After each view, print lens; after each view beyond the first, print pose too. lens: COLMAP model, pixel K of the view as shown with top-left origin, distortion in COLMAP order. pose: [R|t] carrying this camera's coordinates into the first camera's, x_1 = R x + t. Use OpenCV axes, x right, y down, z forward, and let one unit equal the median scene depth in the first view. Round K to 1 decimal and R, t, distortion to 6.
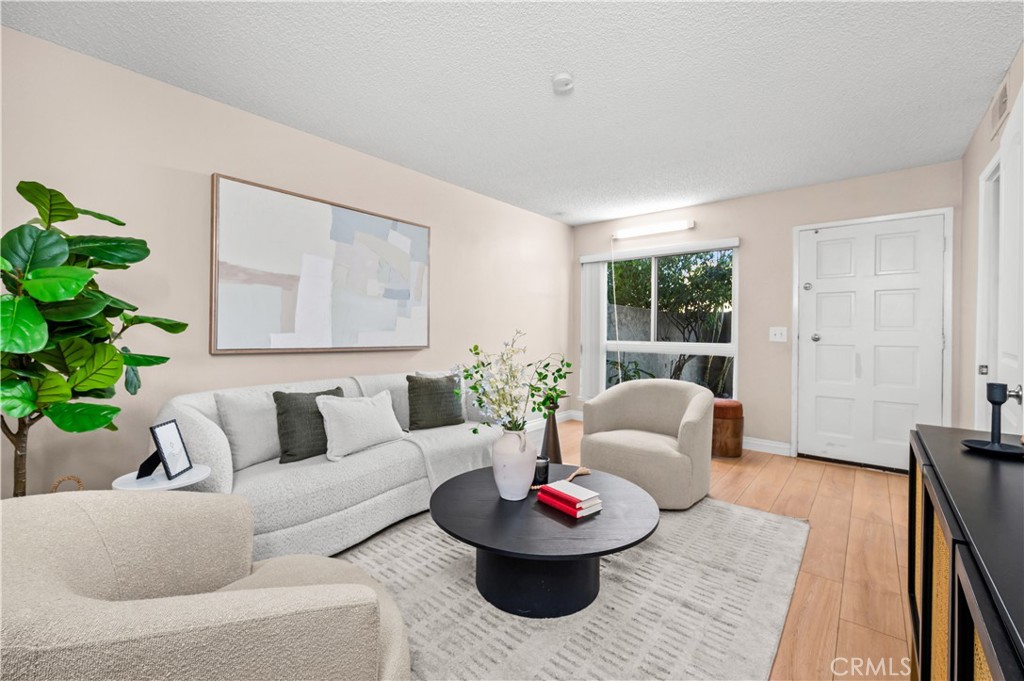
lens RADIAL K [[420.5, 0, 516.1], [0, 420.5, 335.7], [0, 0, 1]] dist [-0.001745, -0.000070]
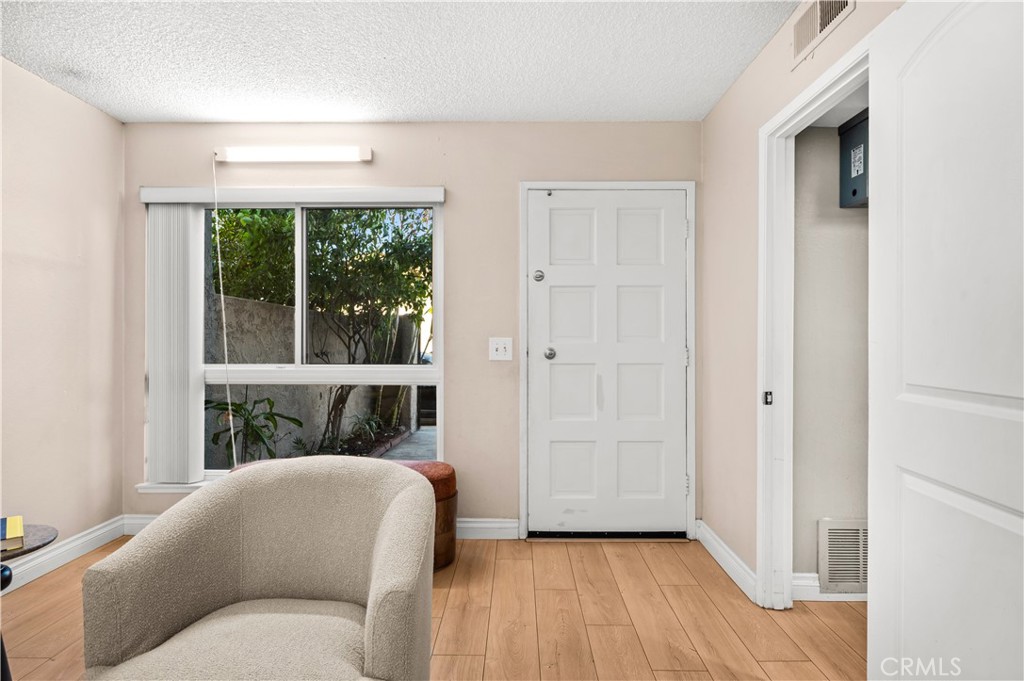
lens RADIAL K [[546.2, 0, 512.0], [0, 546.2, 340.5], [0, 0, 1]] dist [-0.000447, -0.000342]
pose [[0.776178, -0.005188, 0.630492, 0.095499], [0.012221, 0.999902, -0.006818, -0.008105], [-0.630395, 0.012997, 0.776166, 0.281942]]
